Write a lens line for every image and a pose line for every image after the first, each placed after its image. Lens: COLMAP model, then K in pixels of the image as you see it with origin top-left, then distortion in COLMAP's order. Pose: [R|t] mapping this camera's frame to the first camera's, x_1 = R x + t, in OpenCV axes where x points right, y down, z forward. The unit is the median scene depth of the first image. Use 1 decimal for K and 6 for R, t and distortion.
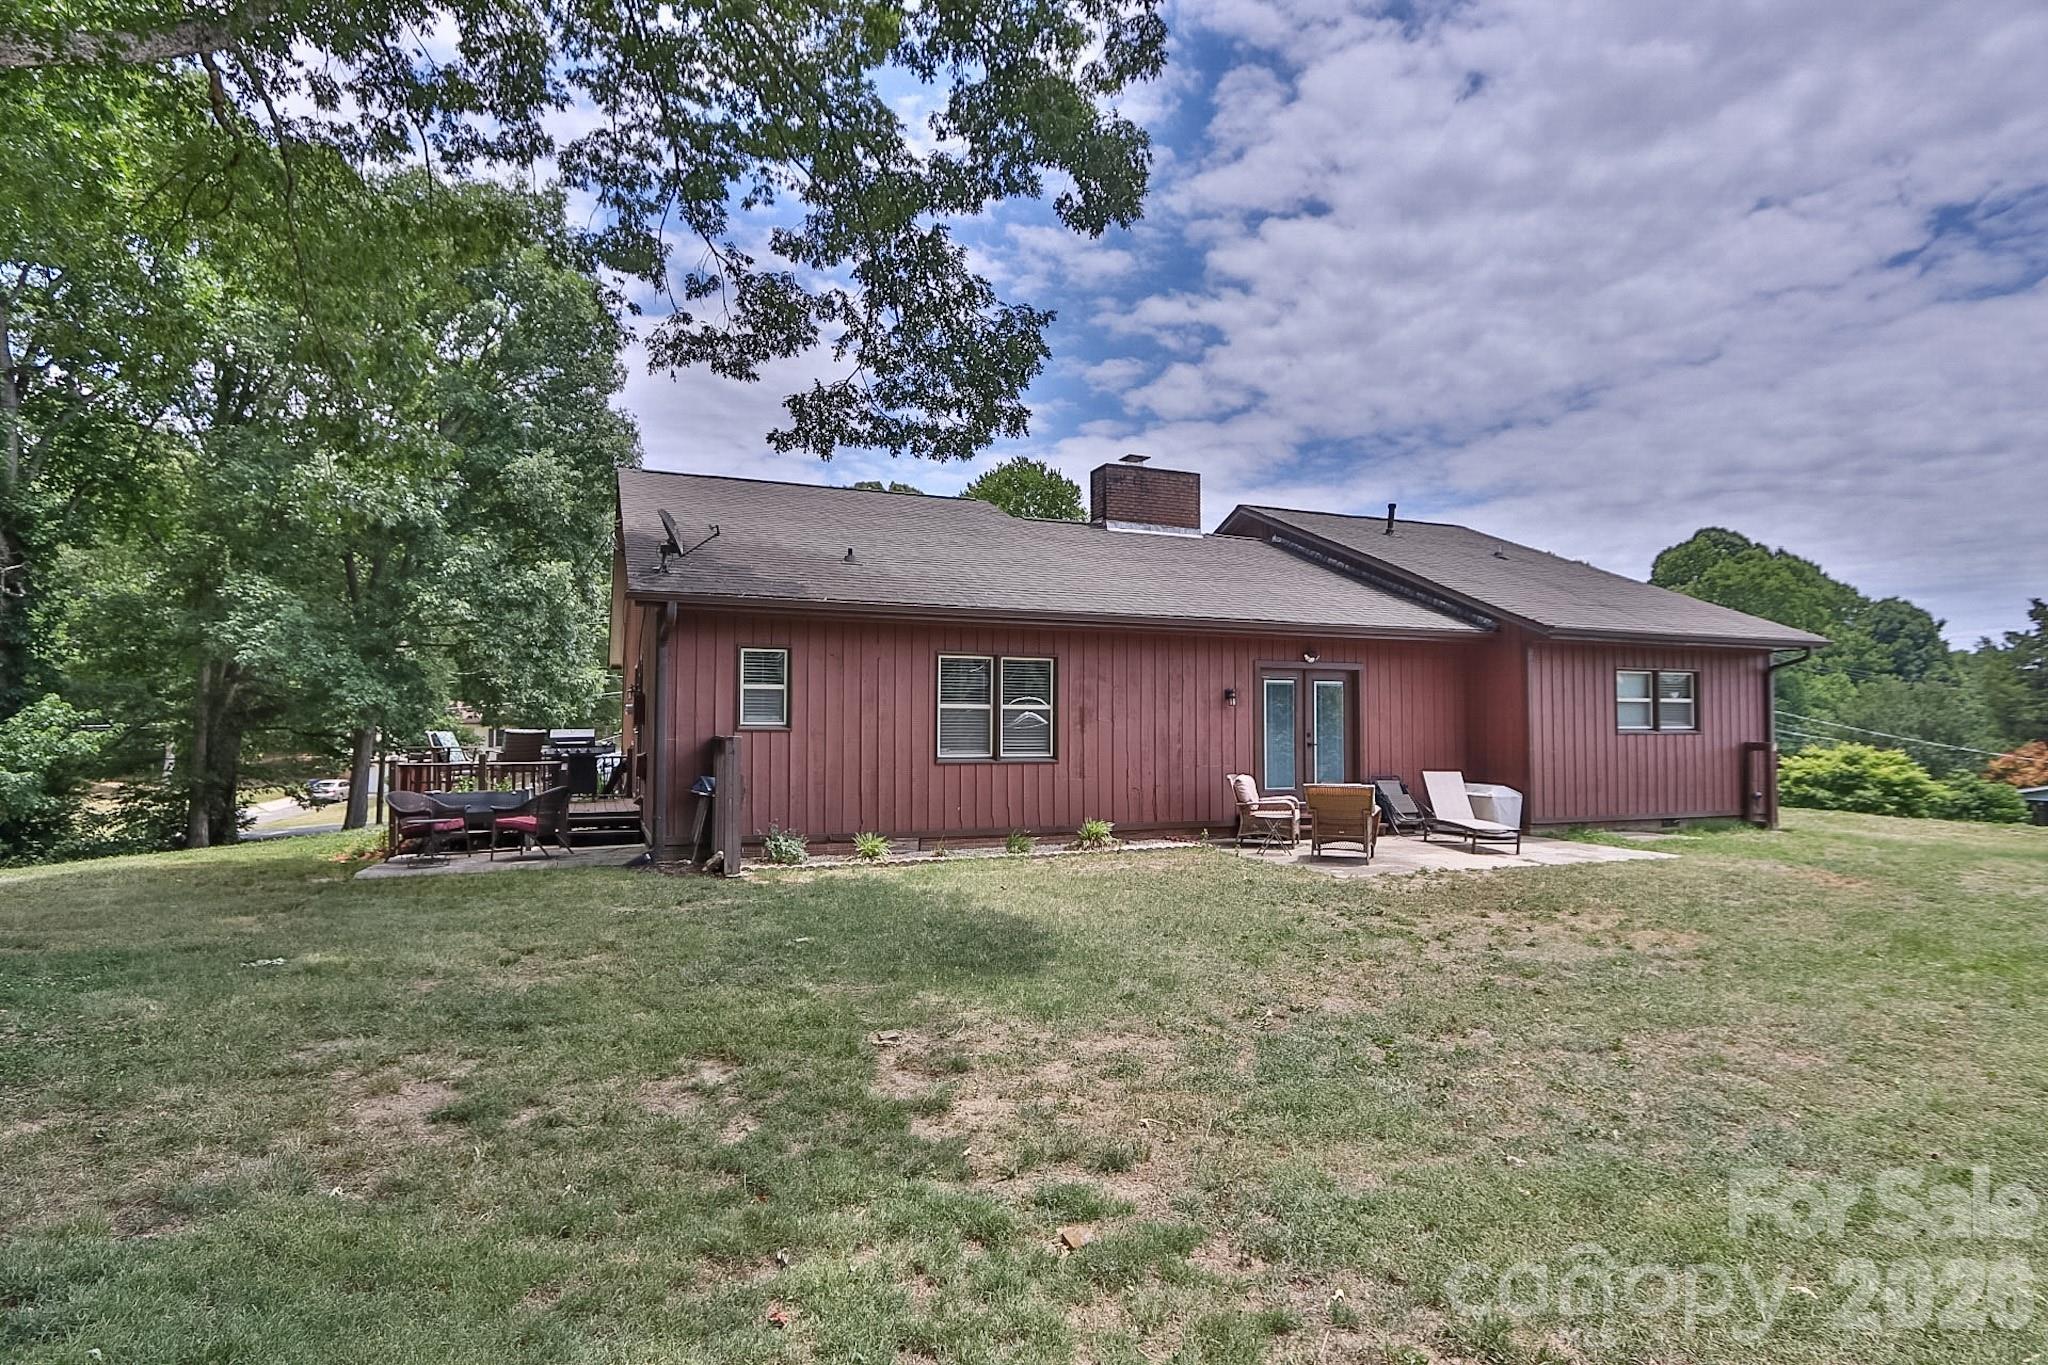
lens RADIAL K [[1040.5, 0, 1022.8], [0, 1040.5, 688.2], [0, 0, 1]] dist [-0.016954, 0.001935]
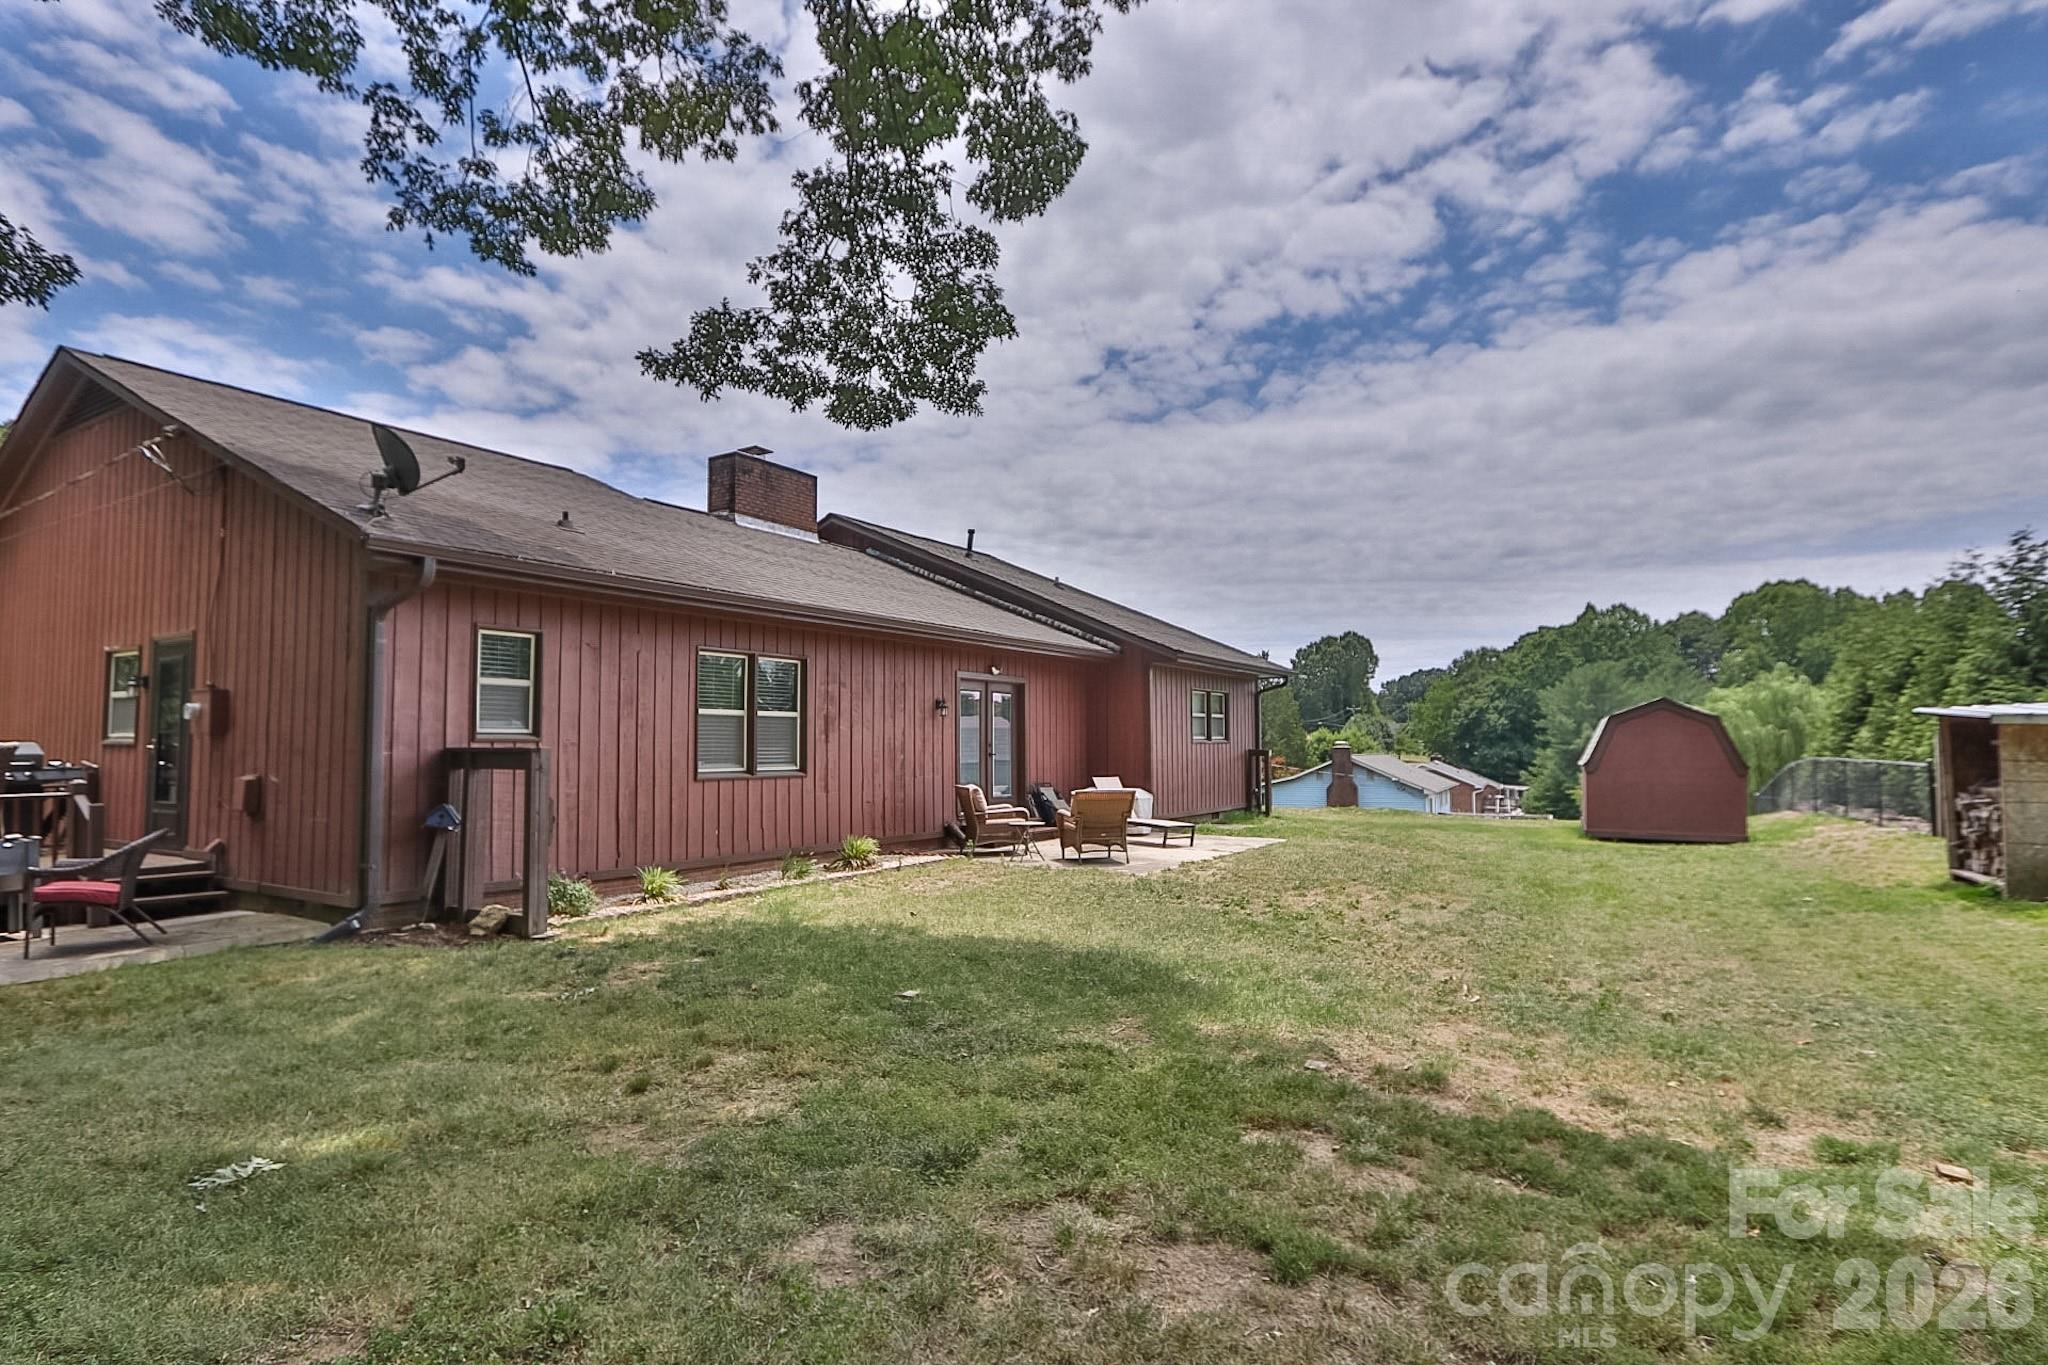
lens RADIAL K [[1042.7, 0, 972.7], [0, 1042.7, 701.0], [0, 0, 1]] dist [-0.022714, 0.000338]
pose [[0.823277, 0.018941, 0.567324, -0.375232], [-0.016651, 0.999819, -0.009218, 0.012906], [-0.567395, -0.001858, 0.823443, 0.179885]]
